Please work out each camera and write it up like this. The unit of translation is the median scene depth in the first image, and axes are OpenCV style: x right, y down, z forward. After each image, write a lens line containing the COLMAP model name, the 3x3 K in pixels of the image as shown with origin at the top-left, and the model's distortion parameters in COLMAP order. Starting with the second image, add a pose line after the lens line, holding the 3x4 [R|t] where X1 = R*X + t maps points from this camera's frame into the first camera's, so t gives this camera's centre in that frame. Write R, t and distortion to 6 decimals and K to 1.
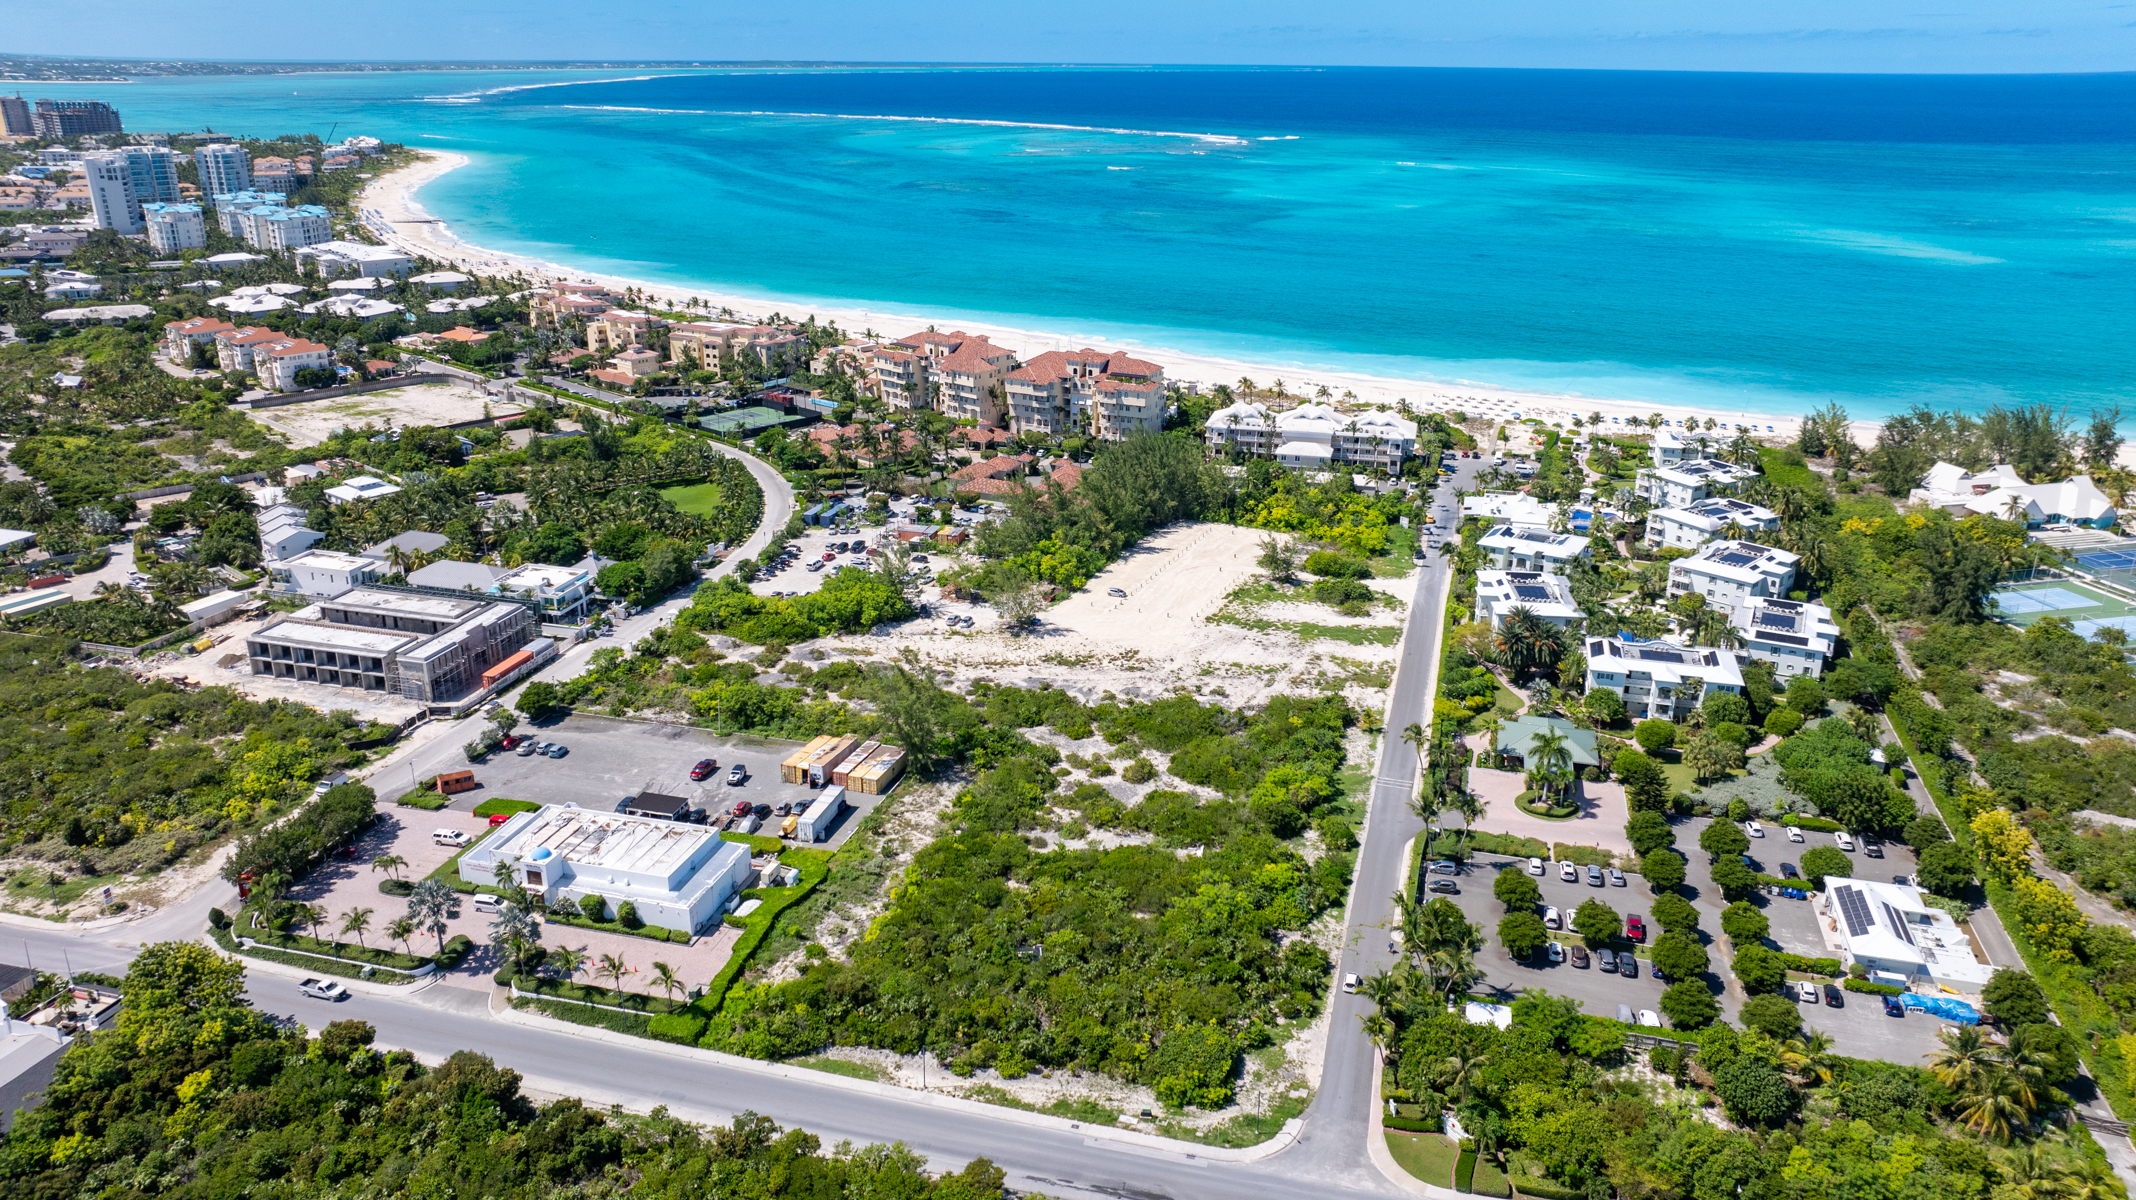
lens RADIAL K [[1520.2, 0, 1078.0], [0, 1520.2, 577.6], [0, 0, 1]] dist [-0.011357, -0.002743]
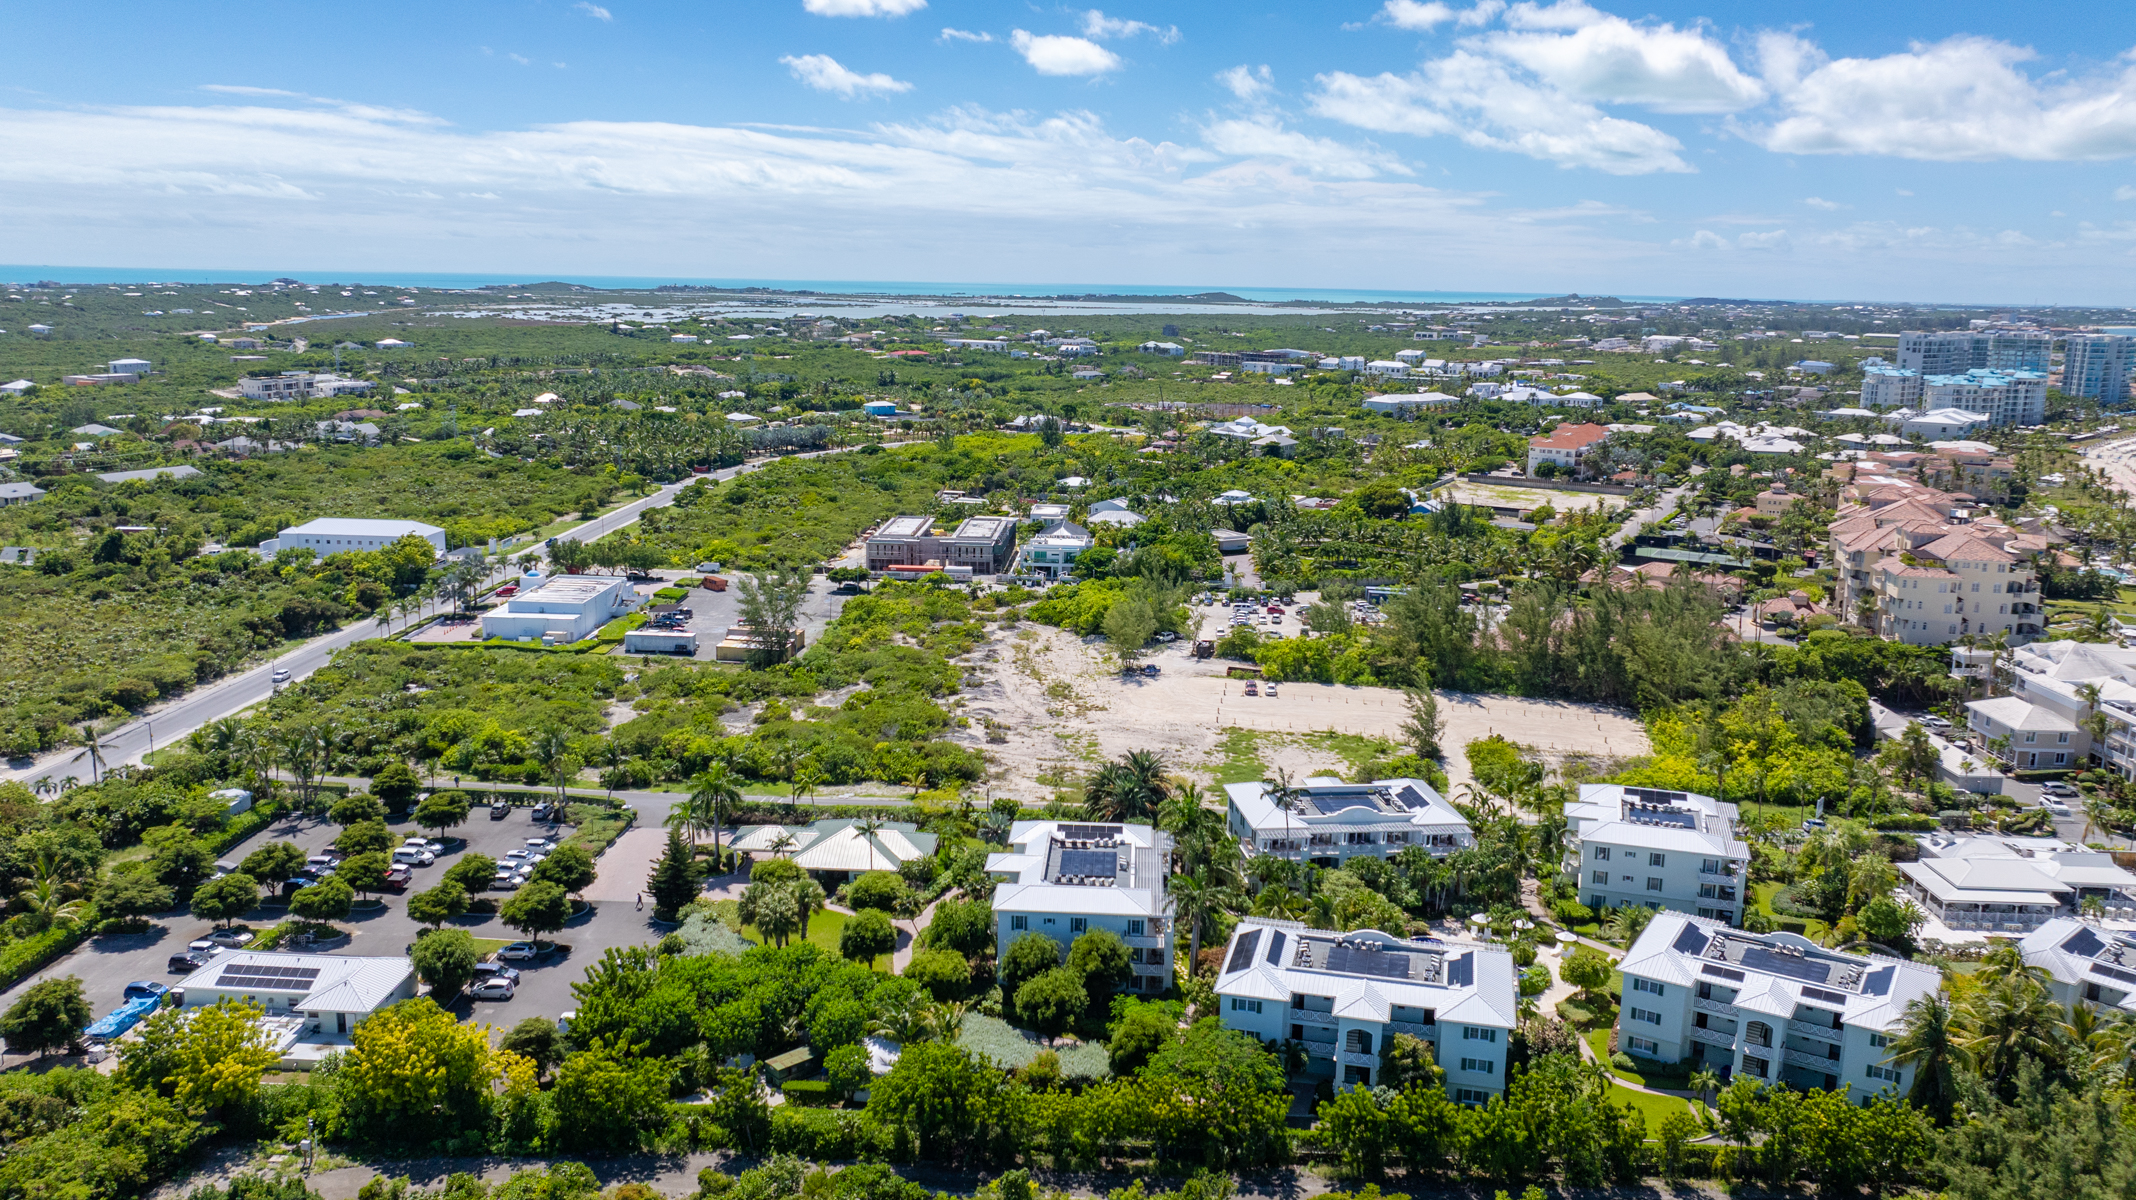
lens RADIAL K [[1595.2, 0, 1078.8], [0, 1595.2, 597.2], [0, 0, 1]] dist [0.013440, -0.086004]
pose [[0.224171, 0.188575, -0.956131, 0.933138], [-0.334865, 0.936268, 0.106146, -0.106580], [0.915212, 0.296380, 0.273031, 0.775947]]
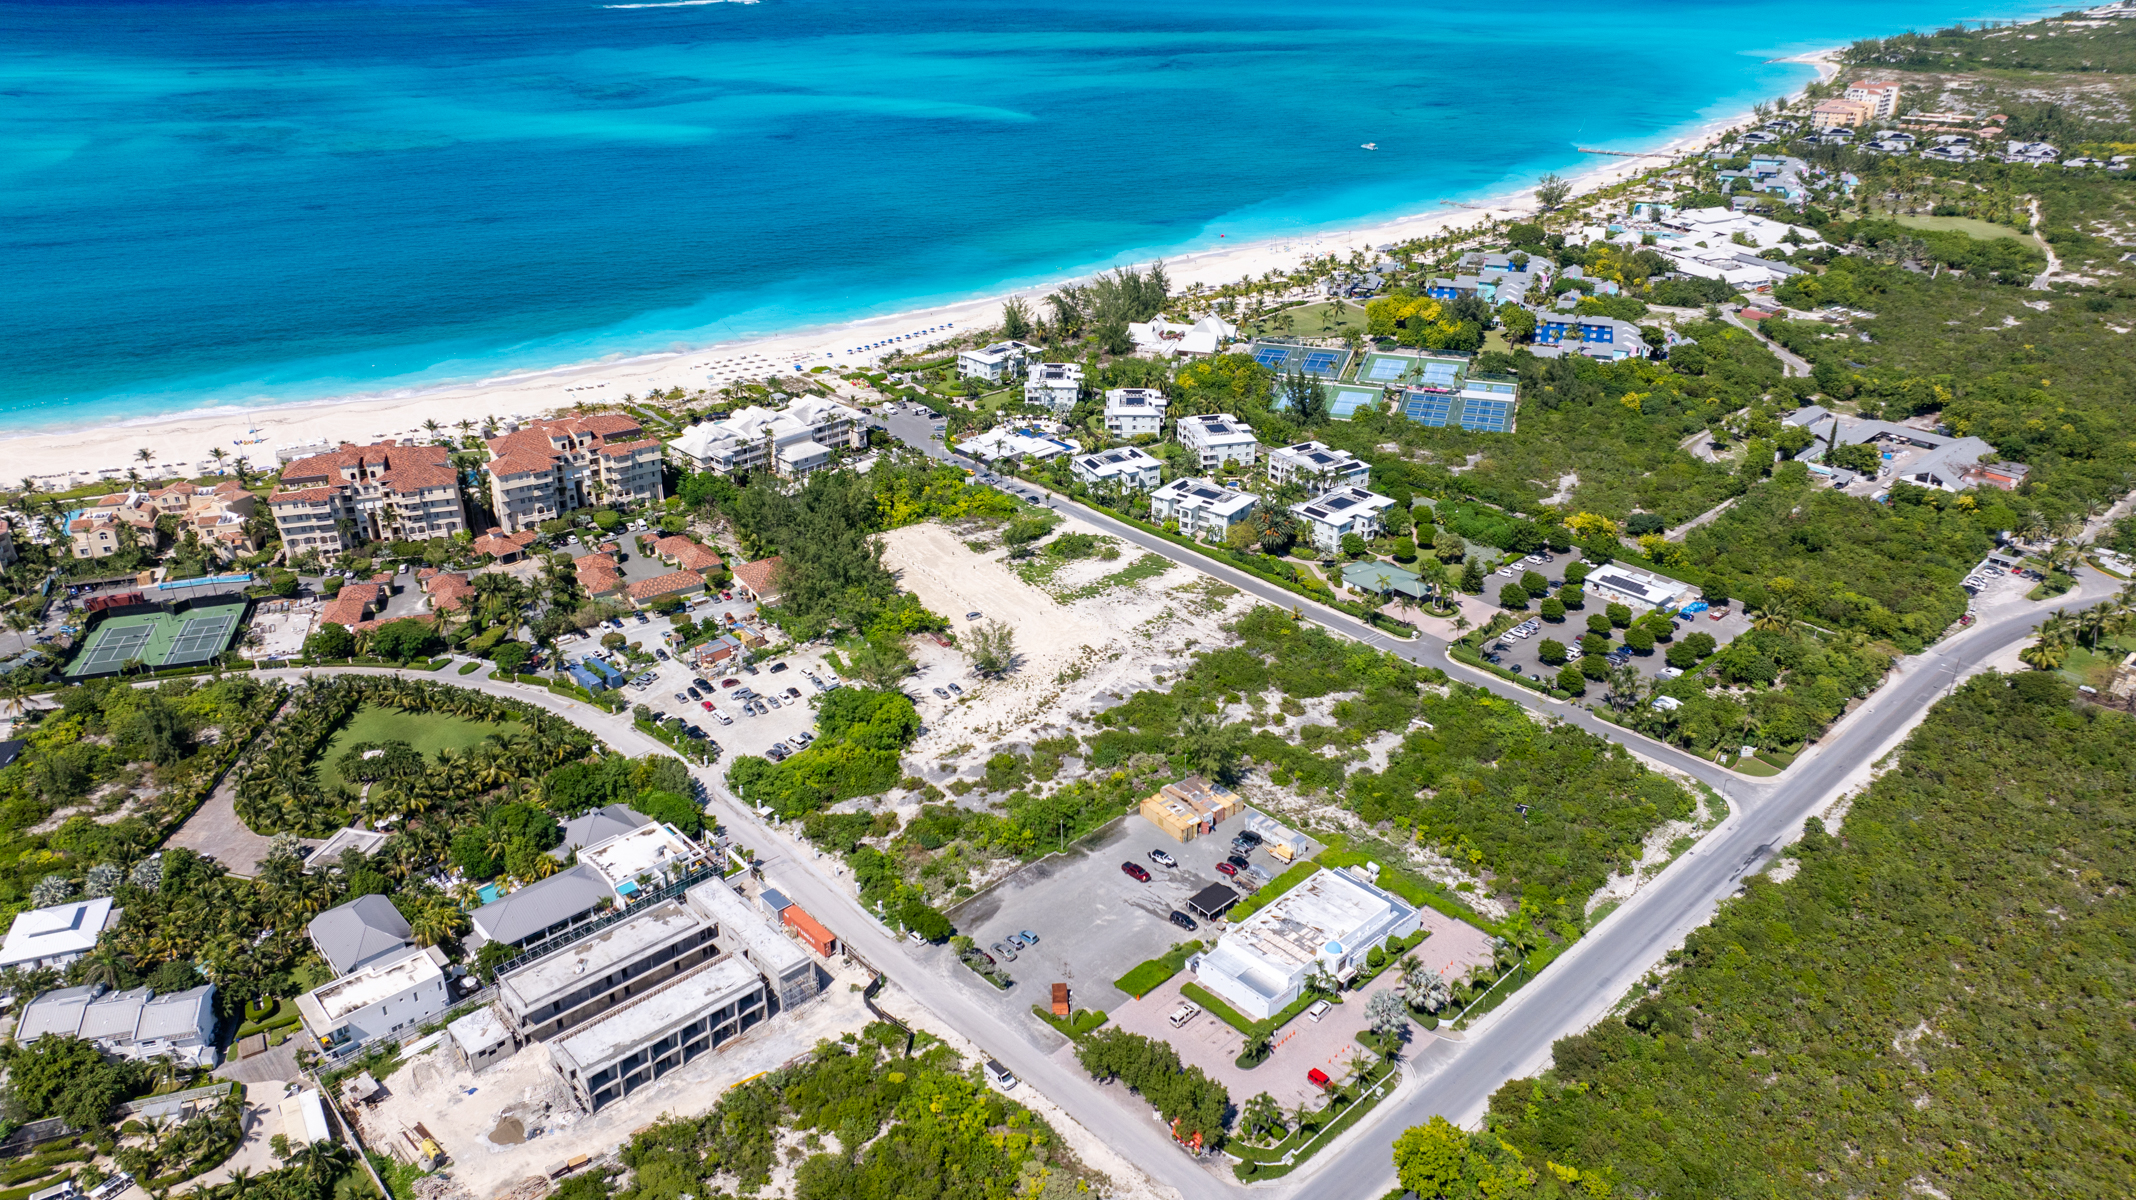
lens RADIAL K [[1500.4, 0, 1077.9], [0, 1500.4, 591.1], [0, 0, 1]] dist [-0.012603, -0.004799]
pose [[0.527753, -0.374128, 0.762564, -0.915883], [0.282540, 0.923971, 0.257778, -0.321379], [-0.801029, 0.079412, 0.593335, 0.315328]]
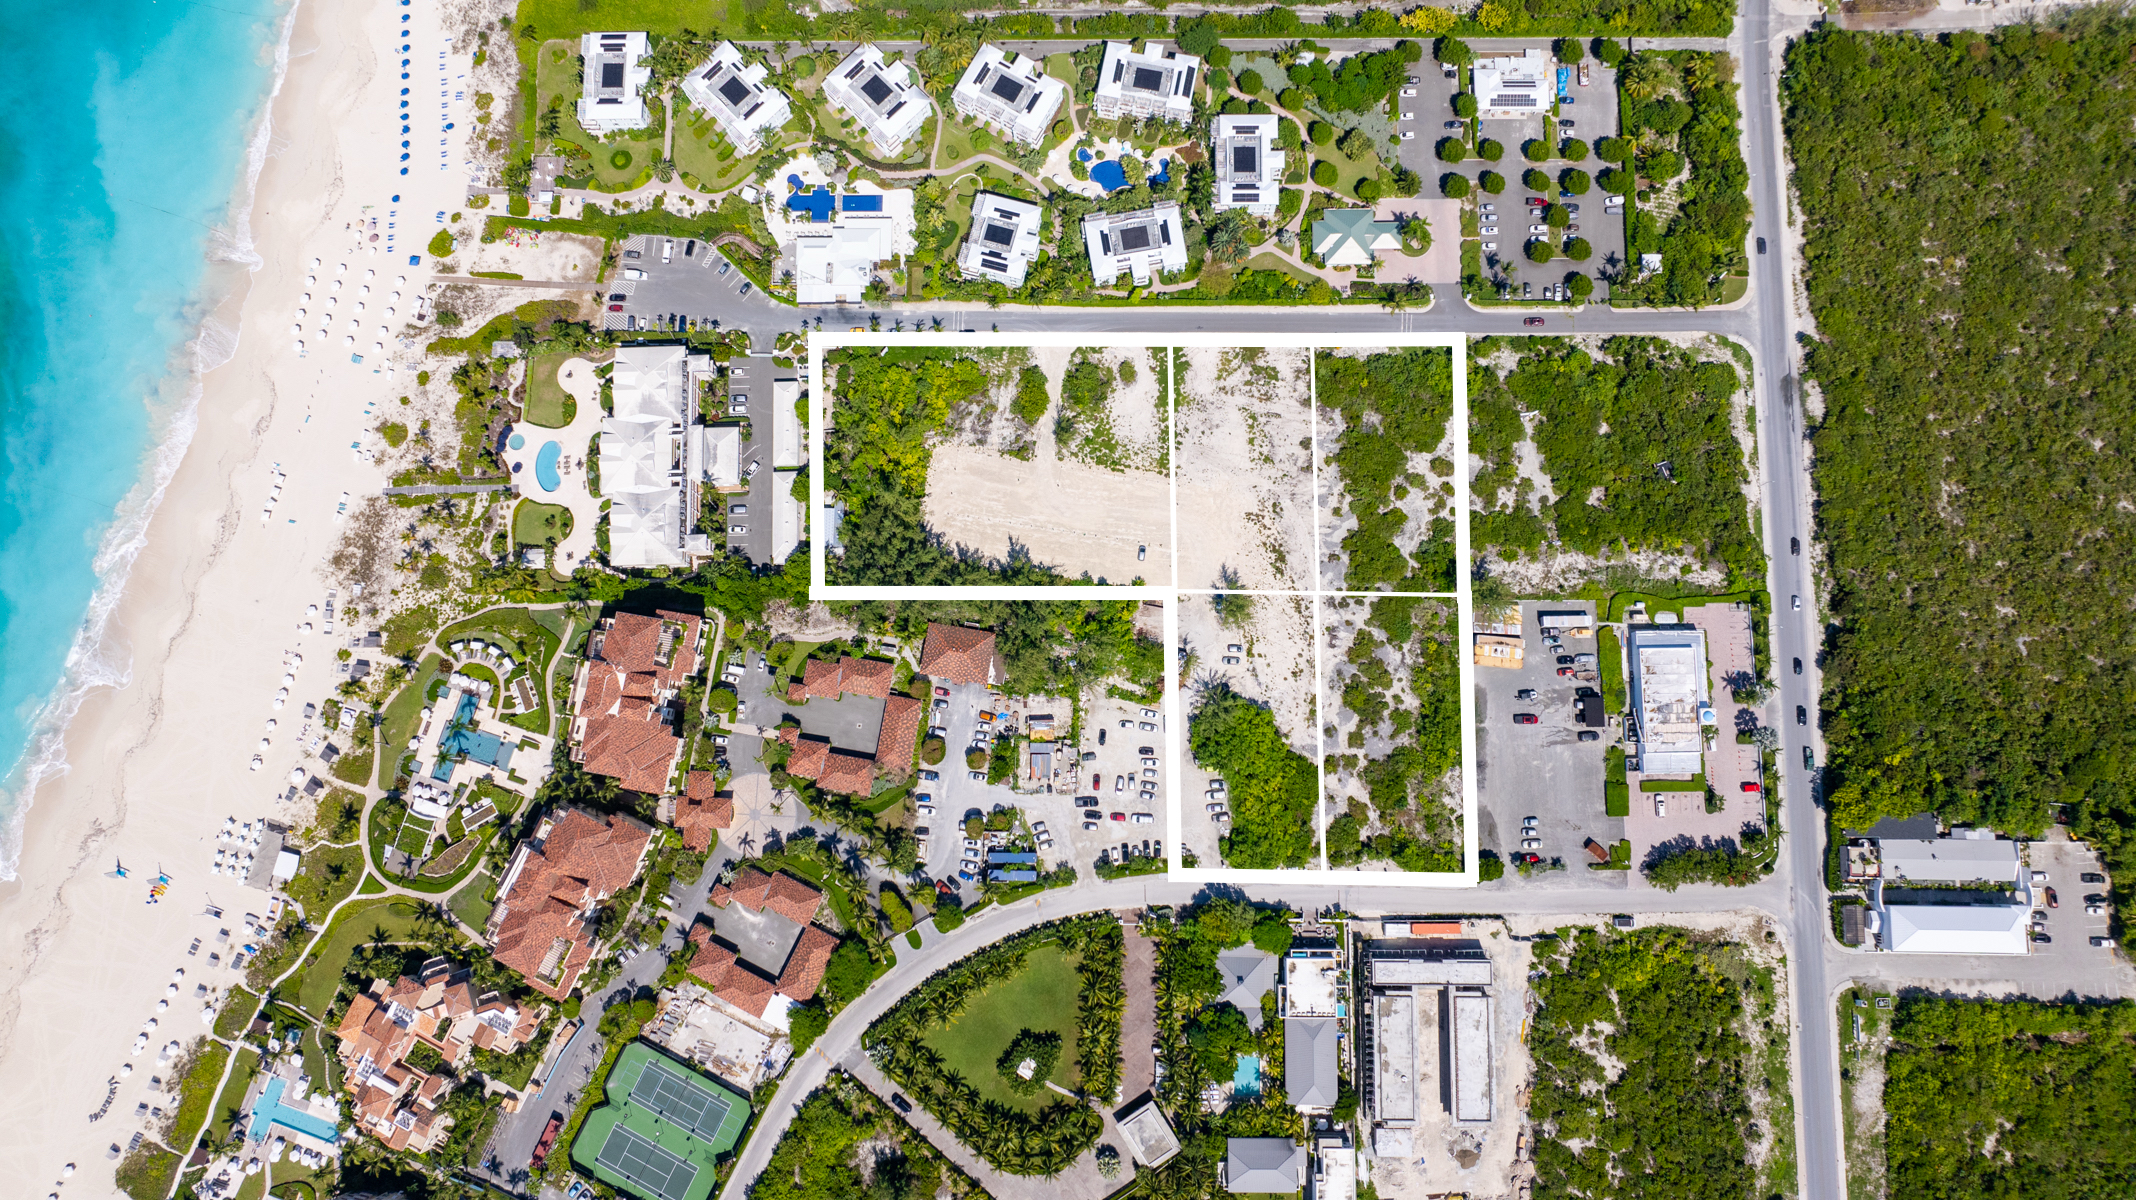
lens RADIAL K [[1489.5, 0, 1078.9], [0, 1489.5, 602.3], [0, 0, 1]] dist [-0.014795, -0.007517]
pose [[-0.258586, -0.956502, 0.135042, -0.191951], [0.336919, 0.041713, 0.940609, -1.348395], [-0.905328, 0.288727, 0.311477, 0.794021]]
